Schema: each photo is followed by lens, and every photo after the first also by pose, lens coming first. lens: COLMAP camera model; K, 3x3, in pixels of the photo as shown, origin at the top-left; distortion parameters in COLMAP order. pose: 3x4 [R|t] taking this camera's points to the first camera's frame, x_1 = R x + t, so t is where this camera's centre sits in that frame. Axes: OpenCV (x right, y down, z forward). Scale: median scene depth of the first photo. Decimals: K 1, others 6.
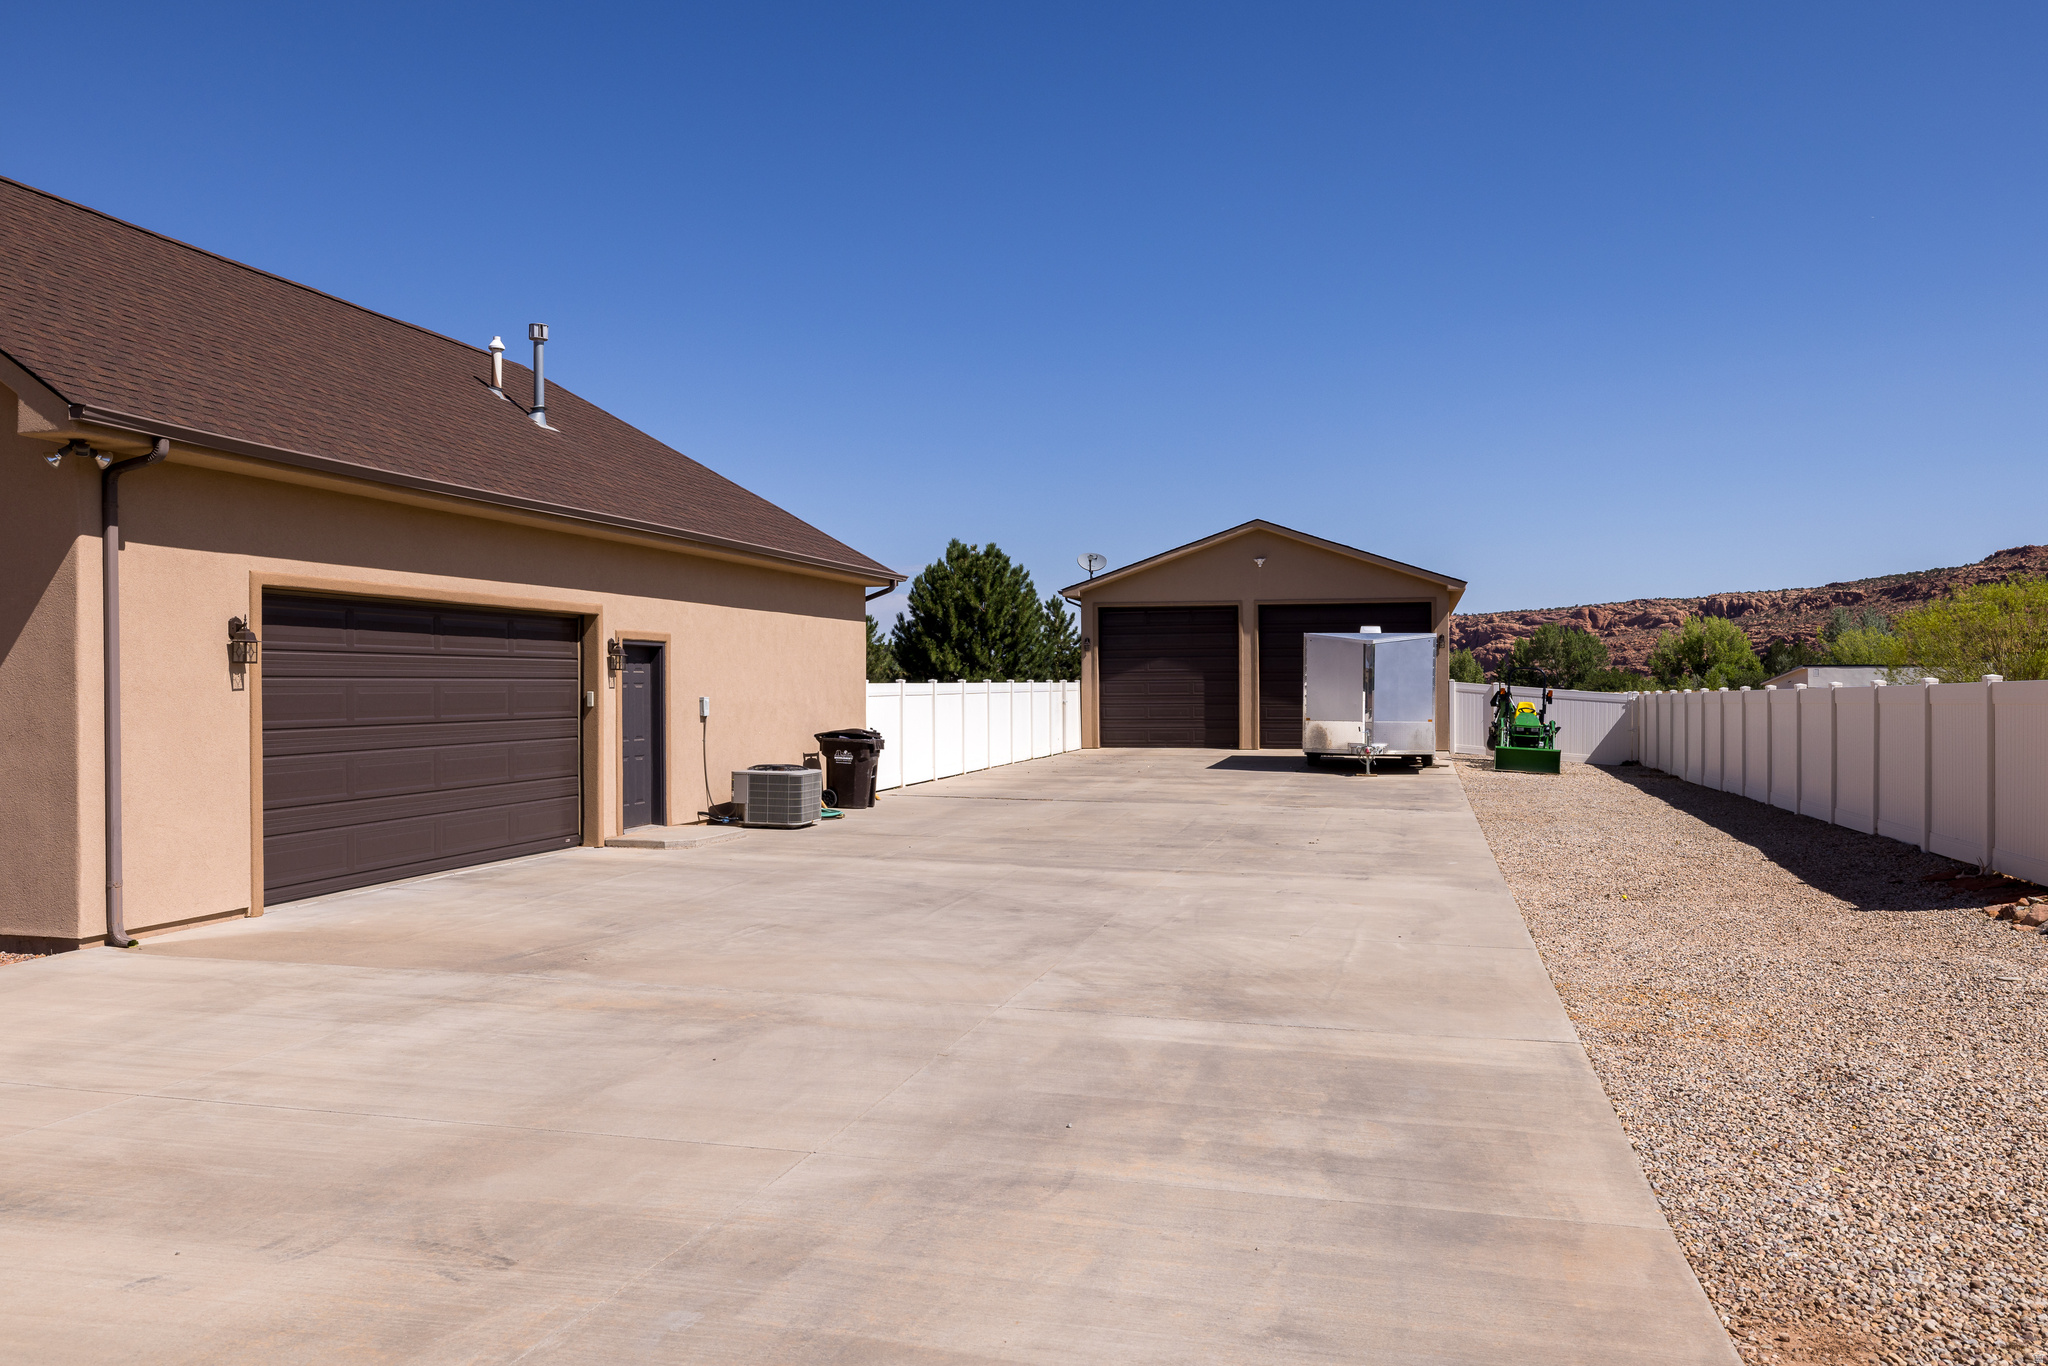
lens RADIAL K [[1460.3, 0, 1027.9], [0, 1460.3, 689.2], [0, 0, 1]] dist [0.002271, -0.000717]
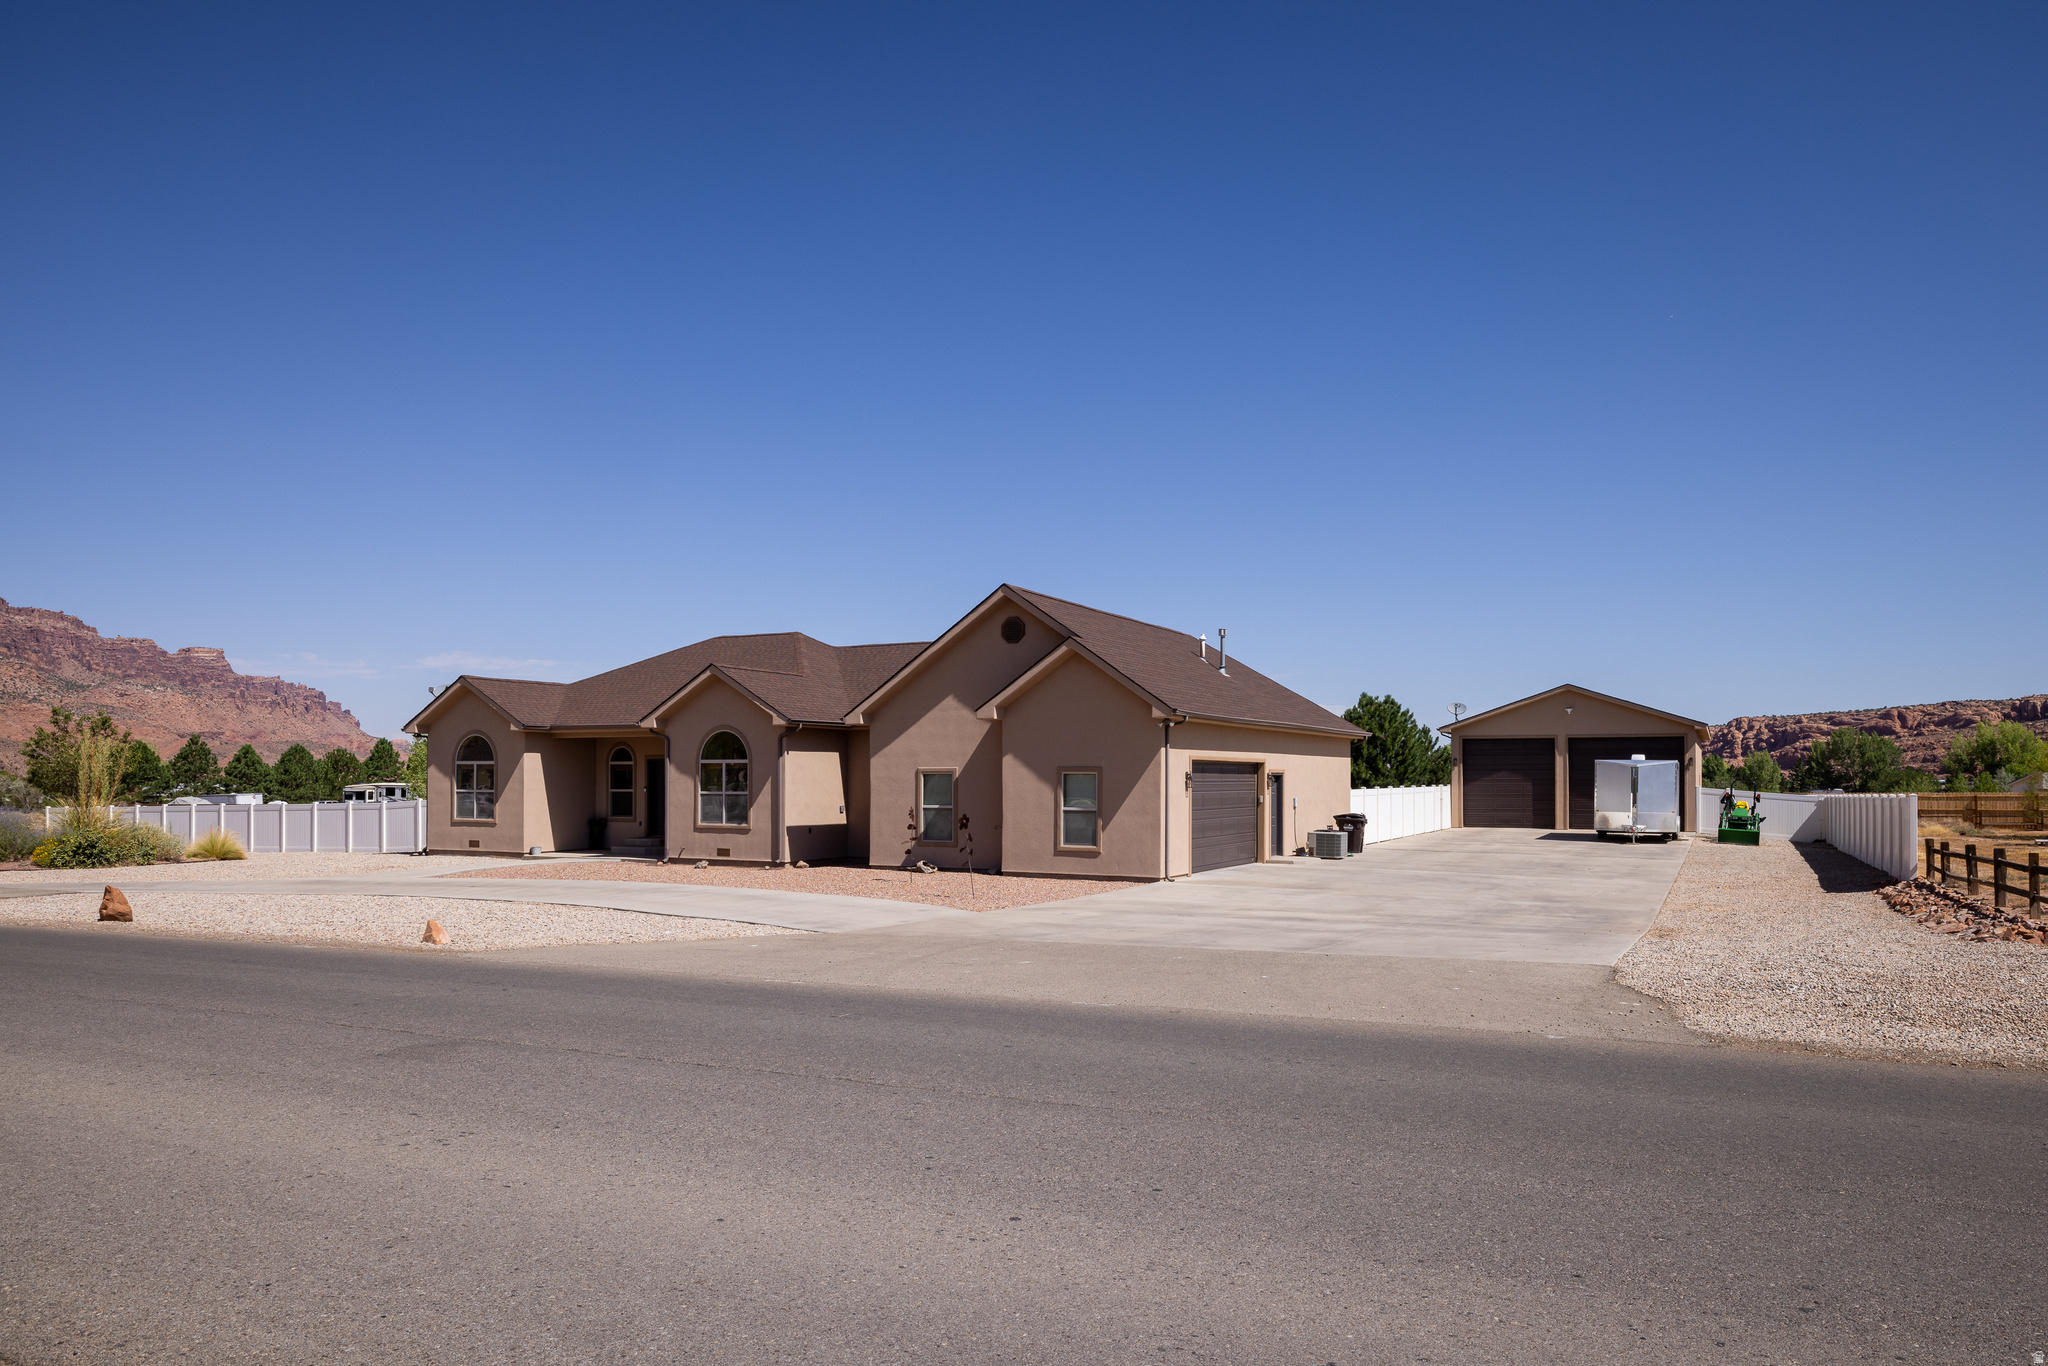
lens RADIAL K [[1282.8, 0, 1108.5], [0, 1282.8, 761.9], [0, 0, 1]] dist [0.001044, 0.001326]
pose [[0.981389, 0.002737, -0.192013, -0.066013], [-0.005445, 0.999893, -0.013576, -0.010512], [0.191955, 0.014369, 0.981298, -0.475872]]
